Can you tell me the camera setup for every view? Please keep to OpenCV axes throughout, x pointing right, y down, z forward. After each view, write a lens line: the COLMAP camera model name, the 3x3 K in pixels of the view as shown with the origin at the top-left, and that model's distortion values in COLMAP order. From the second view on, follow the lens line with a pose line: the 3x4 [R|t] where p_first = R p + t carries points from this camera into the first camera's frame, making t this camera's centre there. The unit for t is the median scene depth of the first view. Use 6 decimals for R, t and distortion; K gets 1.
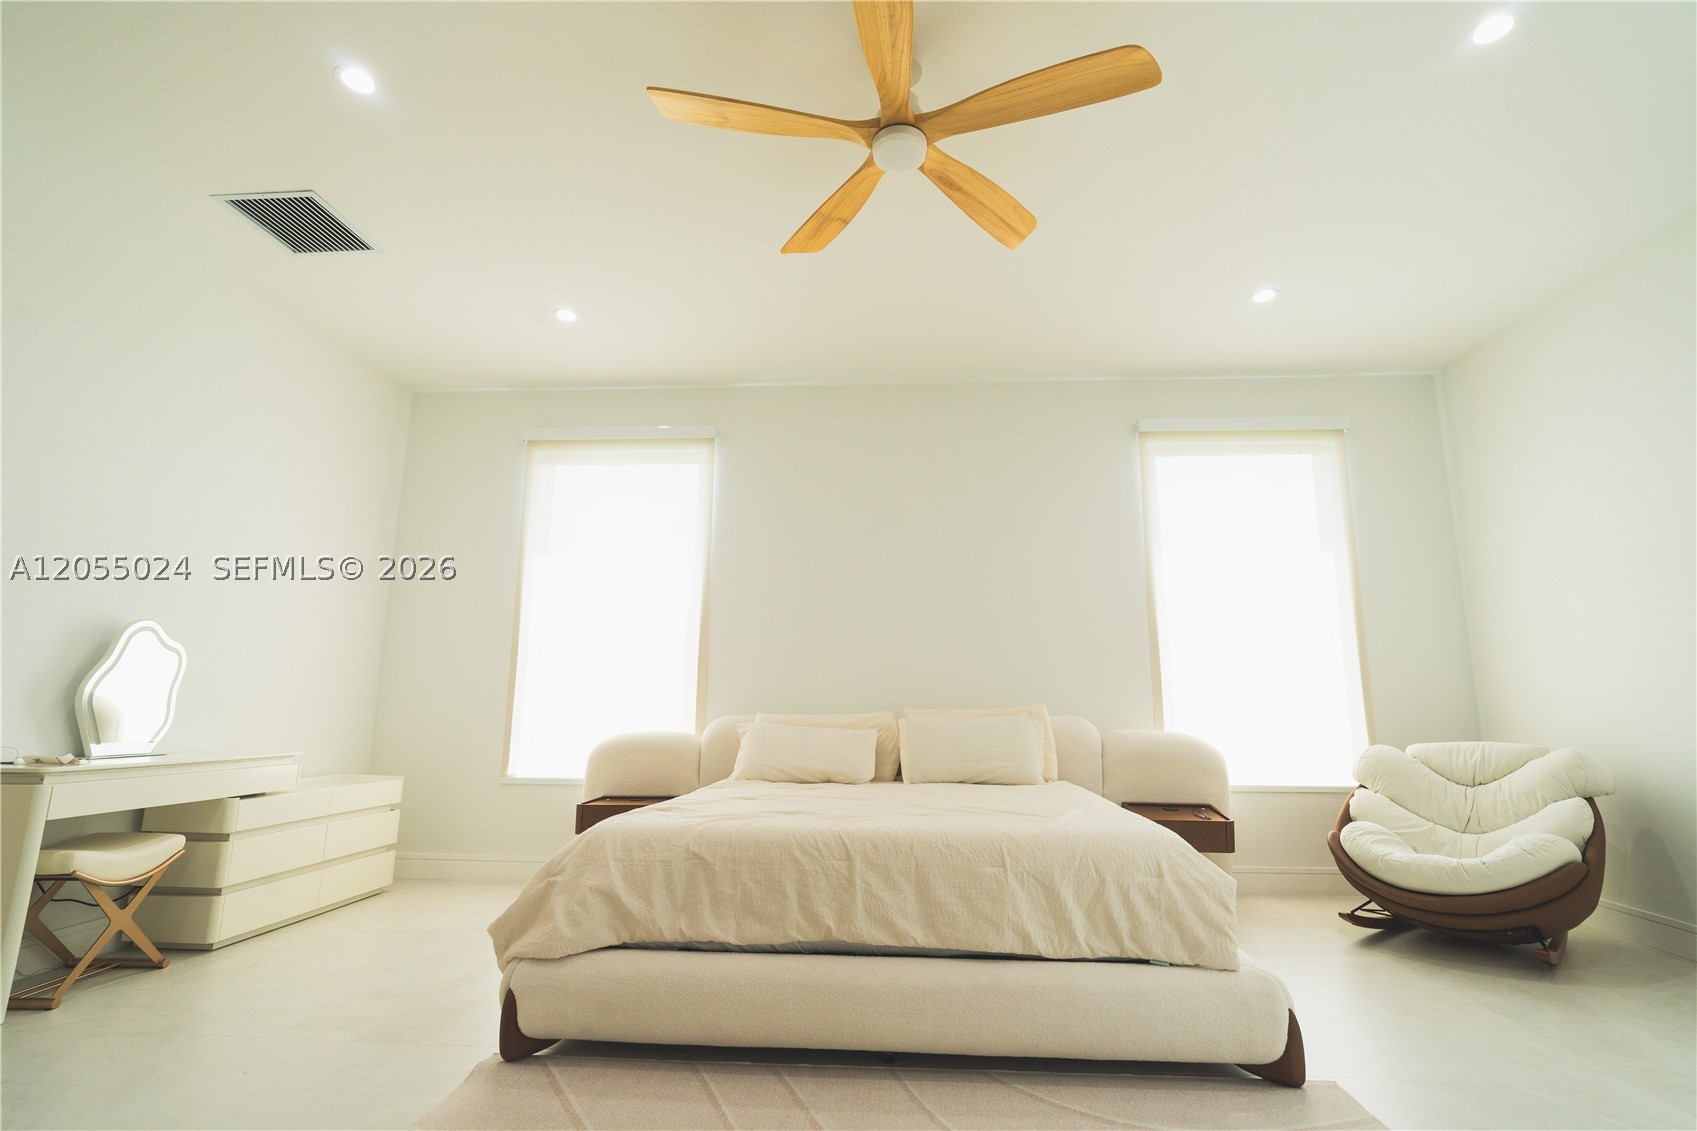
lens RADIAL K [[803.9, 0, 857.5], [0, 803.9, 564.7], [0, 0, 1]] dist [-0.005911, -0.000335]
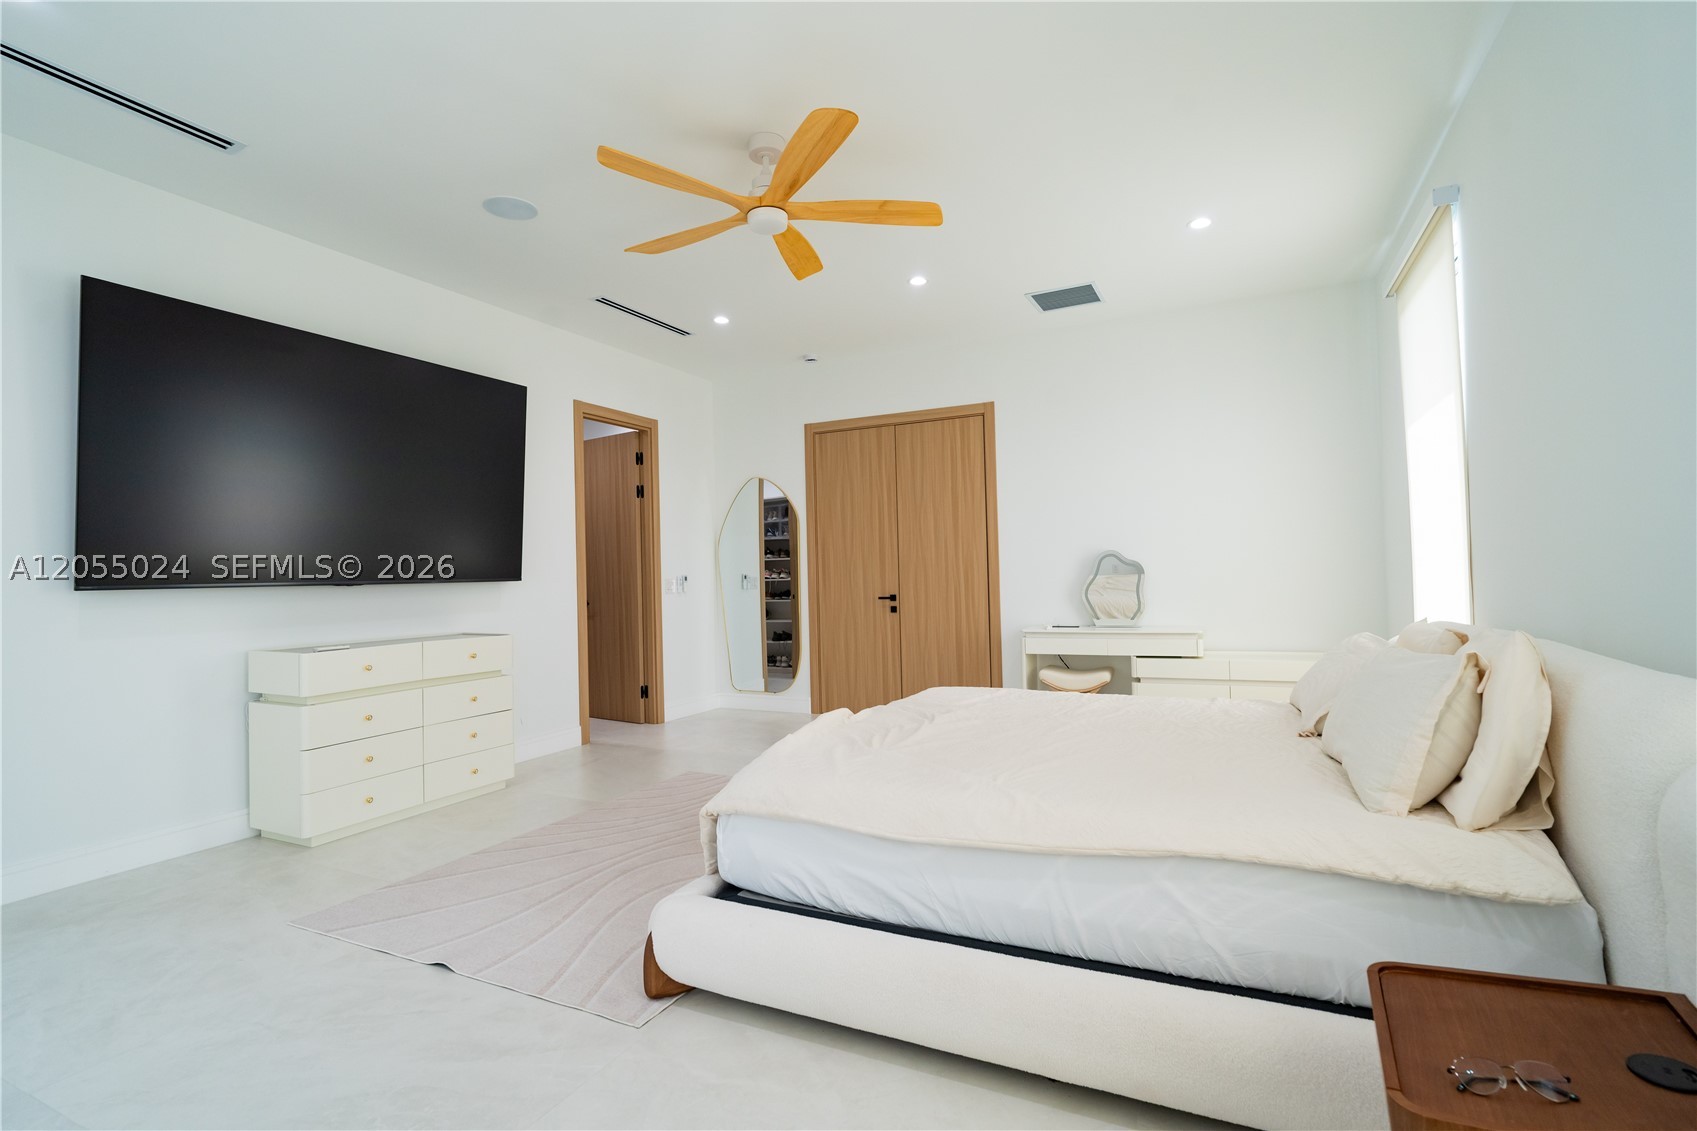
lens RADIAL K [[803.9, 0, 857.5], [0, 803.9, 564.7], [0, 0, 1]] dist [-0.005911, -0.000335]
pose [[-0.384970, -0.007479, -0.922899, 1.028935], [0.187707, 0.978433, -0.086228, 0.161029], [0.903639, -0.206430, -0.375263, 1.266100]]
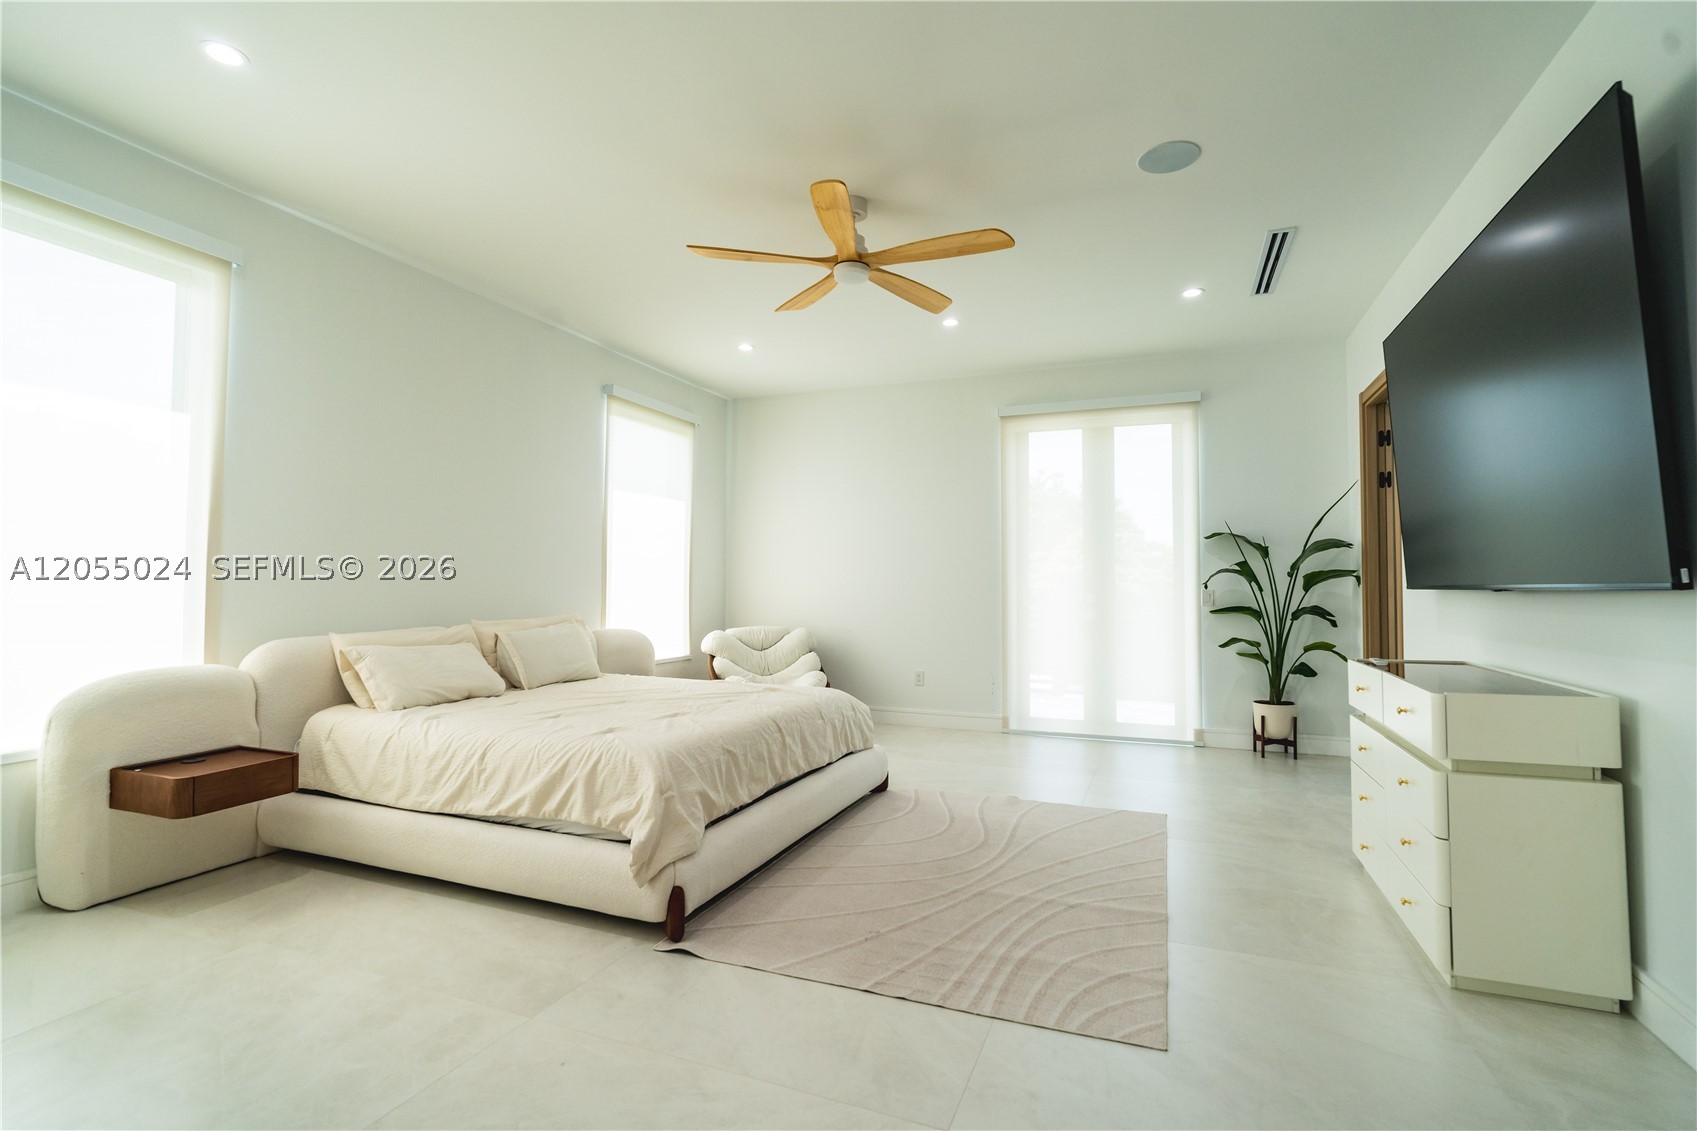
lens RADIAL K [[778.7, 0, 851.0], [0, 778.7, 559.1], [0, 0, 1]] dist [-0.009309, 0.000113]
pose [[0.314655, 0.028574, 0.948776, -1.108459], [-0.175573, 0.984051, 0.028591, -0.020651], [-0.932827, -0.175576, 0.314653, 0.365178]]
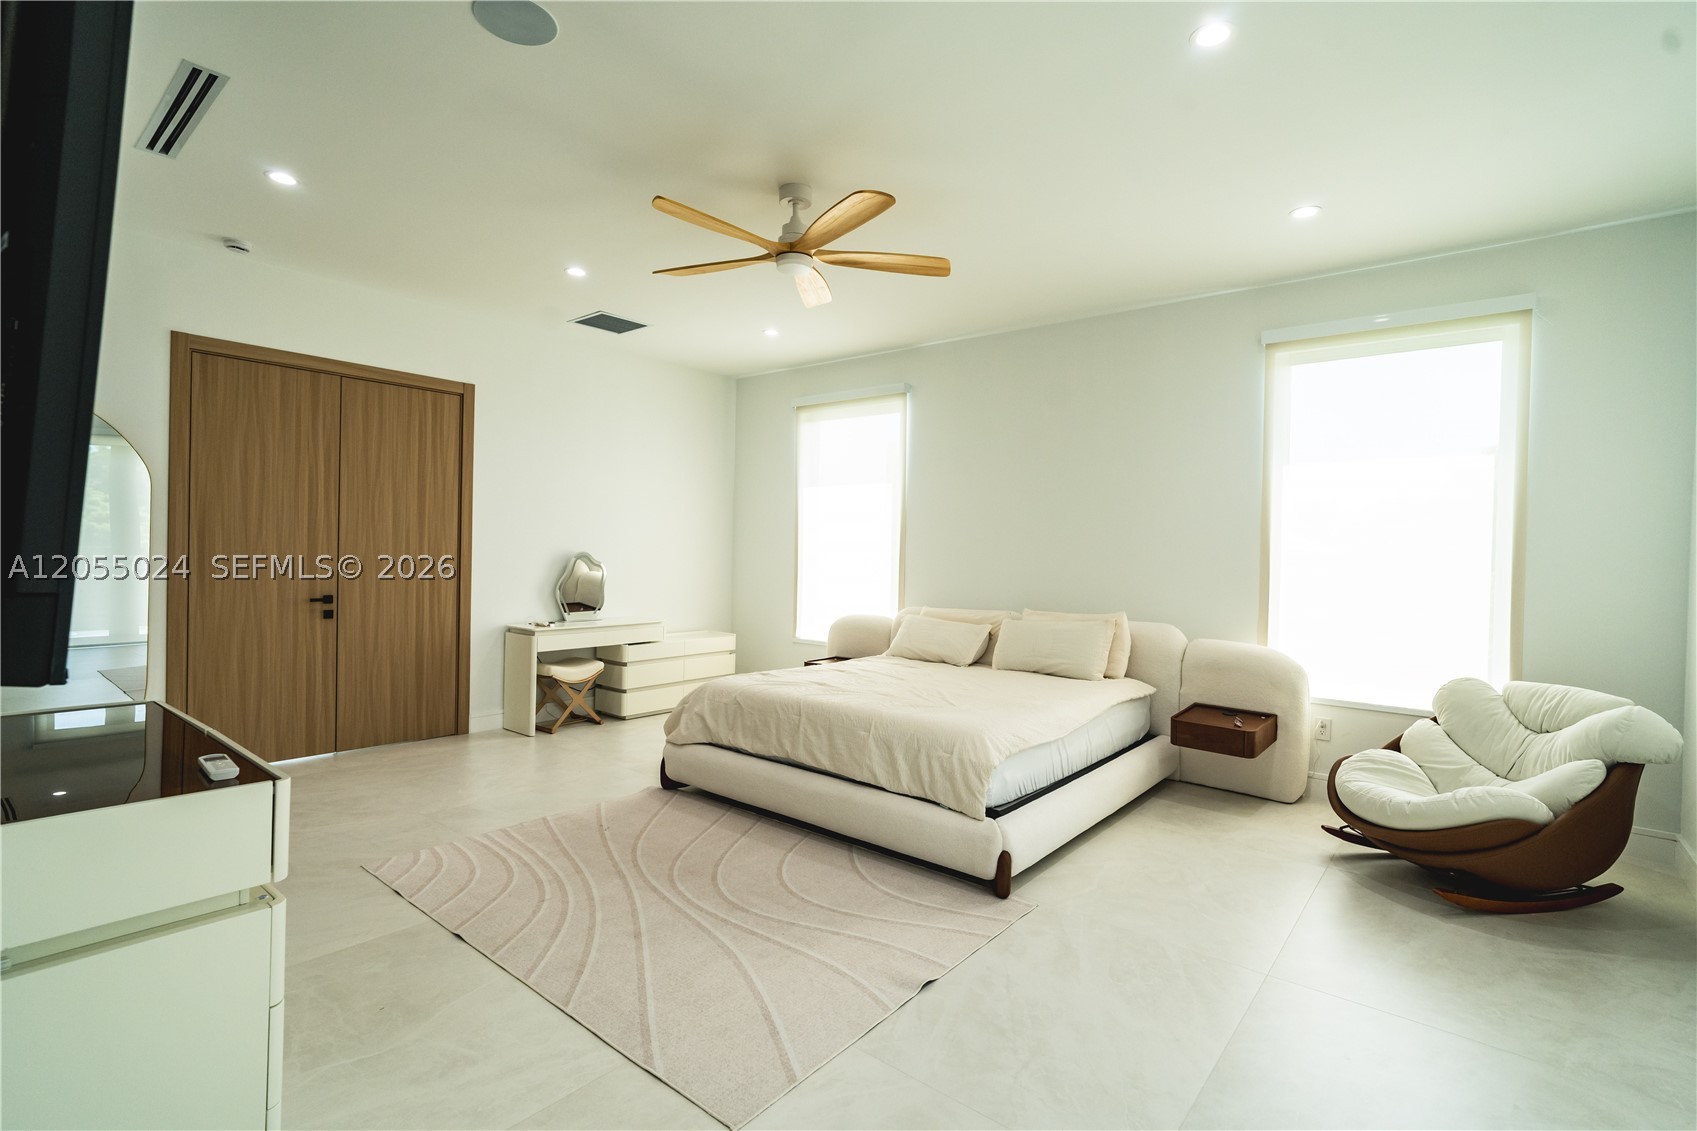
lens RADIAL K [[793.1, 0, 861.9], [0, 793.1, 562.3], [0, 0, 1]] dist [-0.007962, -0.001694]
pose [[0.817892, 0.019195, -0.575052, 0.834429], [0.087285, 0.983737, 0.156981, -0.160725], [0.568713, -0.178587, 0.802915, -0.167723]]
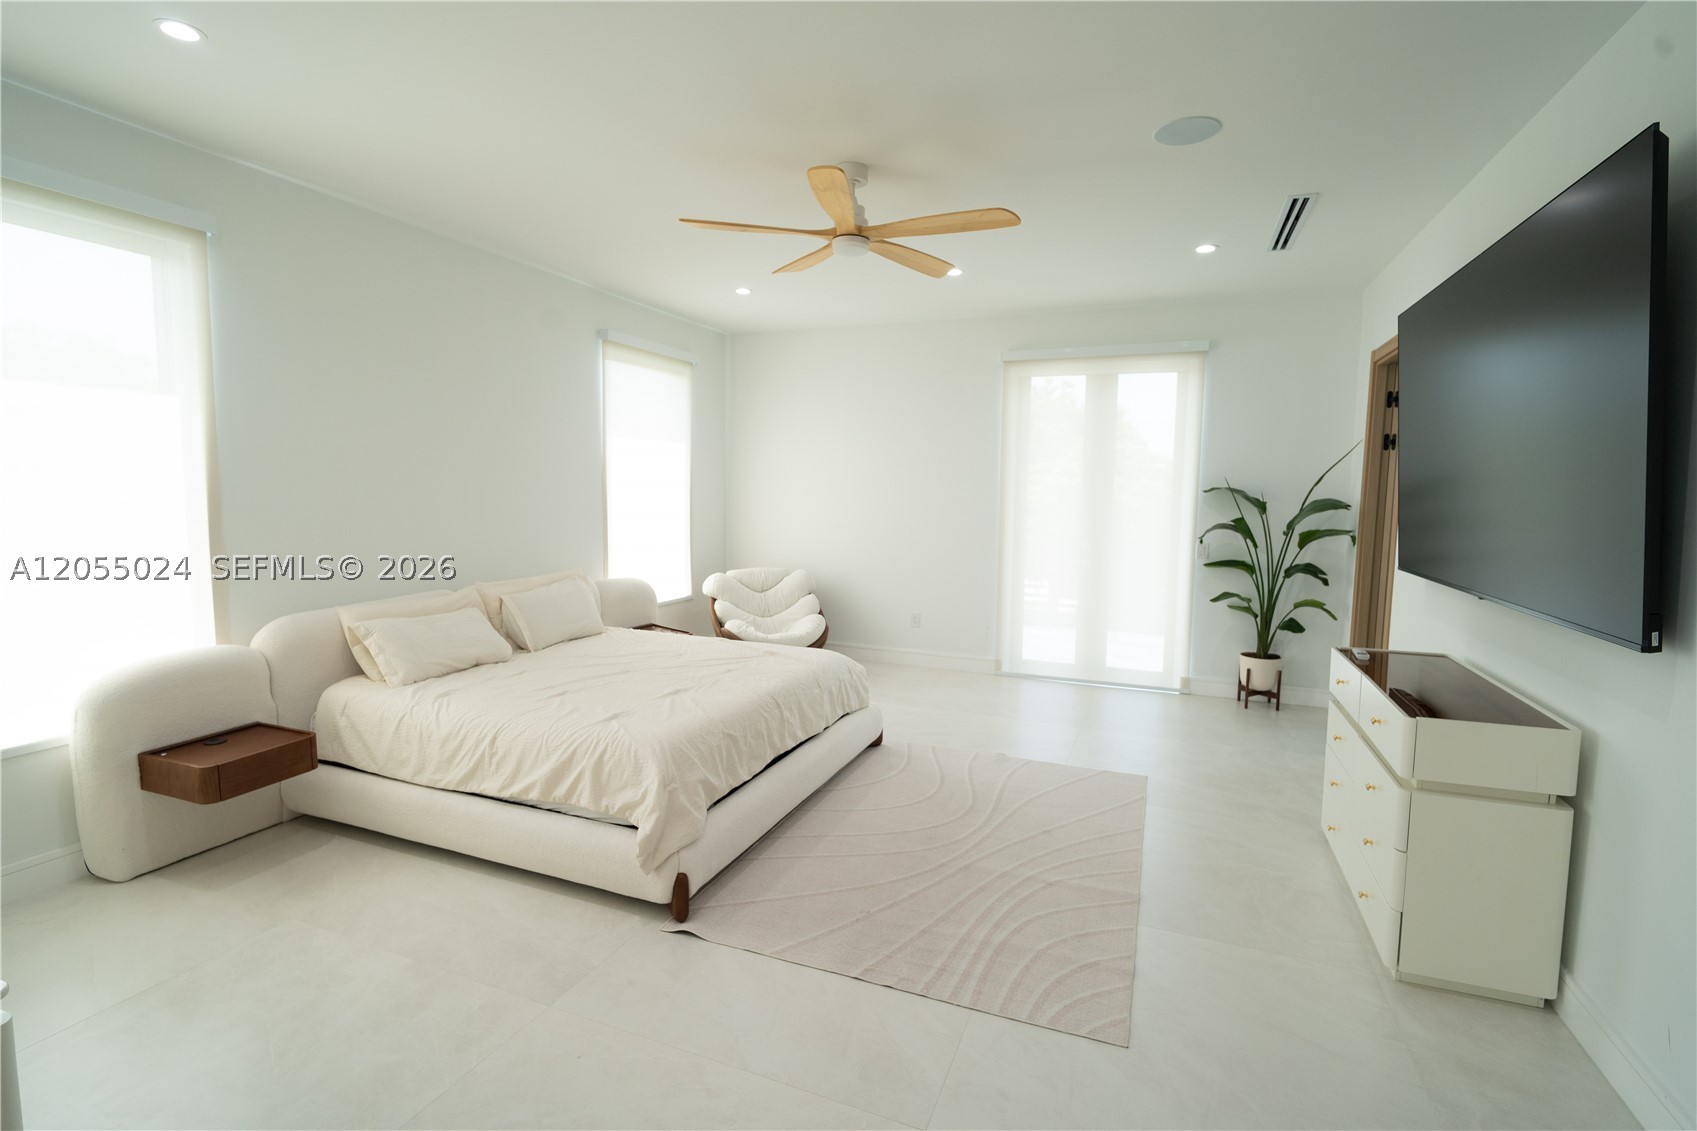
lens RADIAL K [[773.4, 0, 851.2], [0, 773.4, 558.2], [0, 0, 1]] dist [0.014556, -0.017870]
pose [[0.316403, -0.089371, 0.944406, -1.113349], [-0.183509, 0.970980, 0.153367, -0.148878], [-0.930706, -0.221833, 0.290820, 0.380324]]
